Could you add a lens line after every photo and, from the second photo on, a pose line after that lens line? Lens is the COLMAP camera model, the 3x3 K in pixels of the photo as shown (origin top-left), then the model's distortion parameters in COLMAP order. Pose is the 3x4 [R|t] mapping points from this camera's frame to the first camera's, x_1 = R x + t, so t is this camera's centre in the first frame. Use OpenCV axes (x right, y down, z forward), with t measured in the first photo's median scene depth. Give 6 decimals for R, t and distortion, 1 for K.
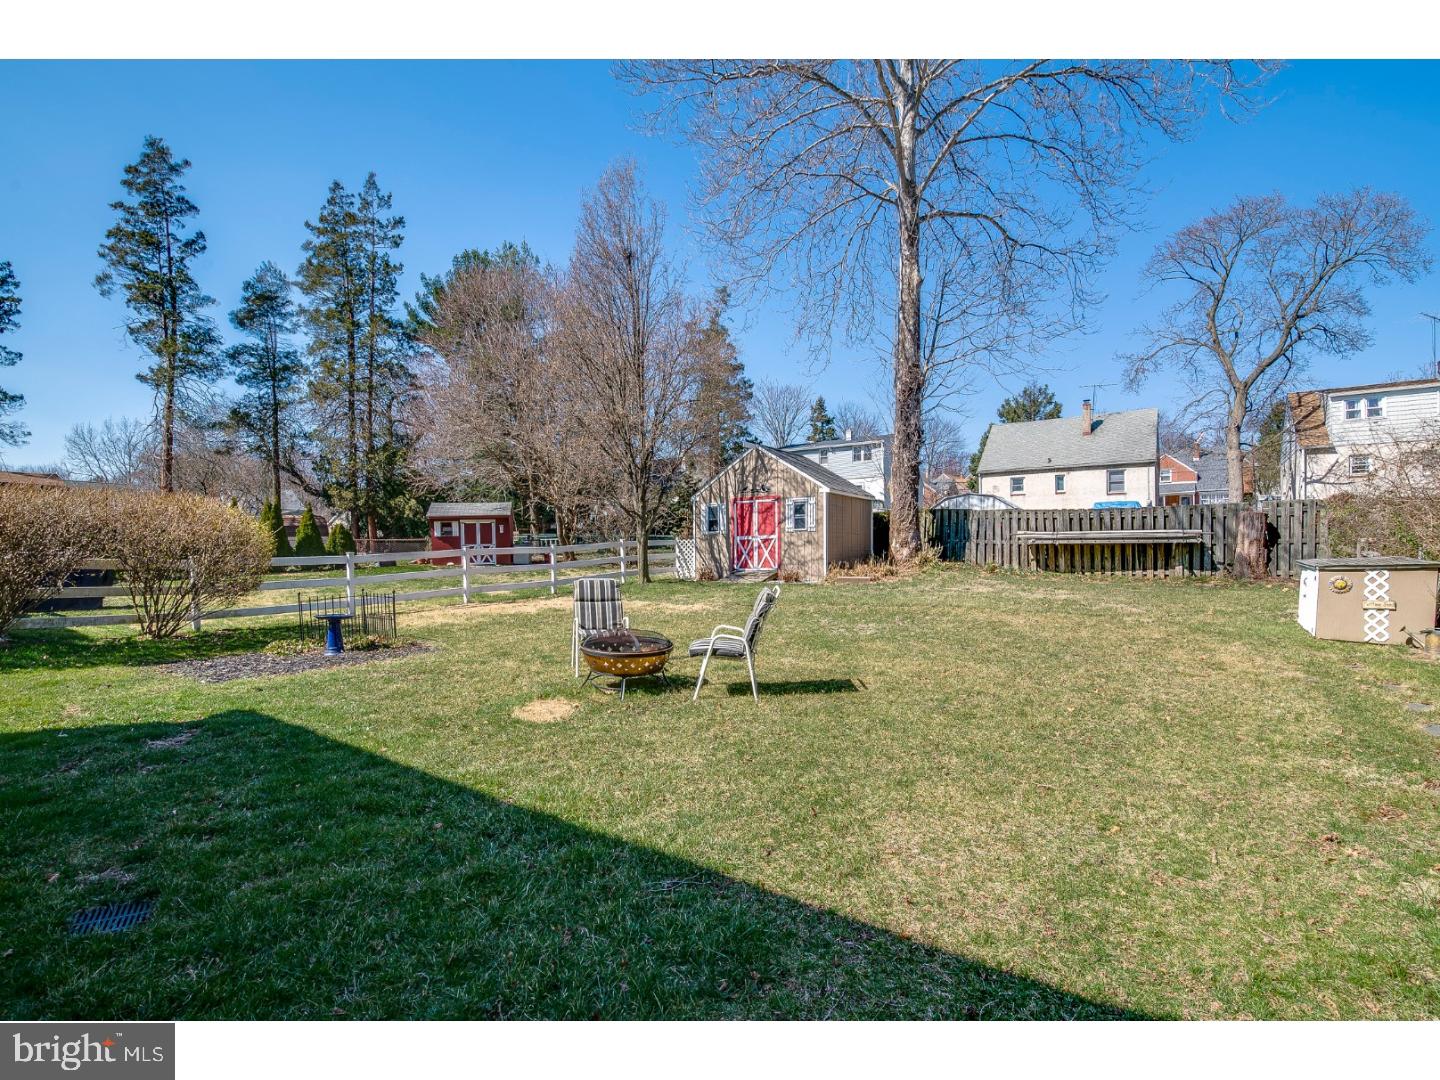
lens RADIAL K [[666.1, 0, 718.9], [0, 666.1, 545.0], [0, 0, 1]] dist [-0.000287, 0.000294]
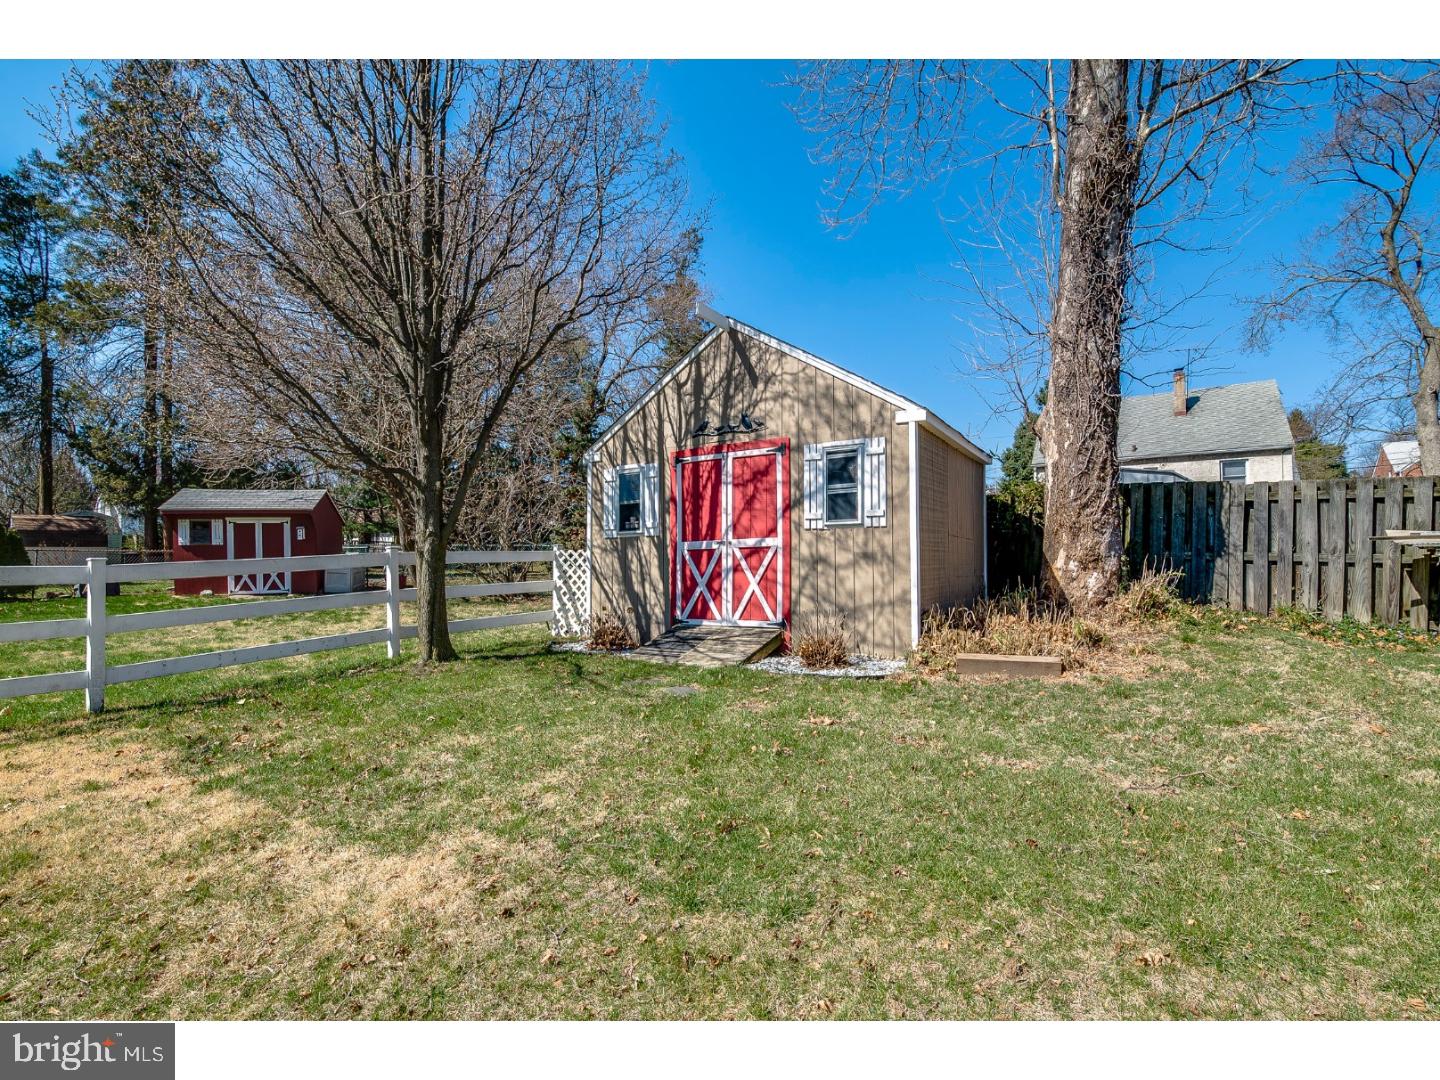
lens RADIAL K [[666.1, 0, 718.9], [0, 666.1, 545.0], [0, 0, 1]] dist [-0.000287, 0.000294]
pose [[0.999503, 0.005153, 0.031100, 0.036971], [-0.004383, 0.999683, -0.024797, -0.000871], [-0.031218, 0.024648, 0.999209, 0.588922]]
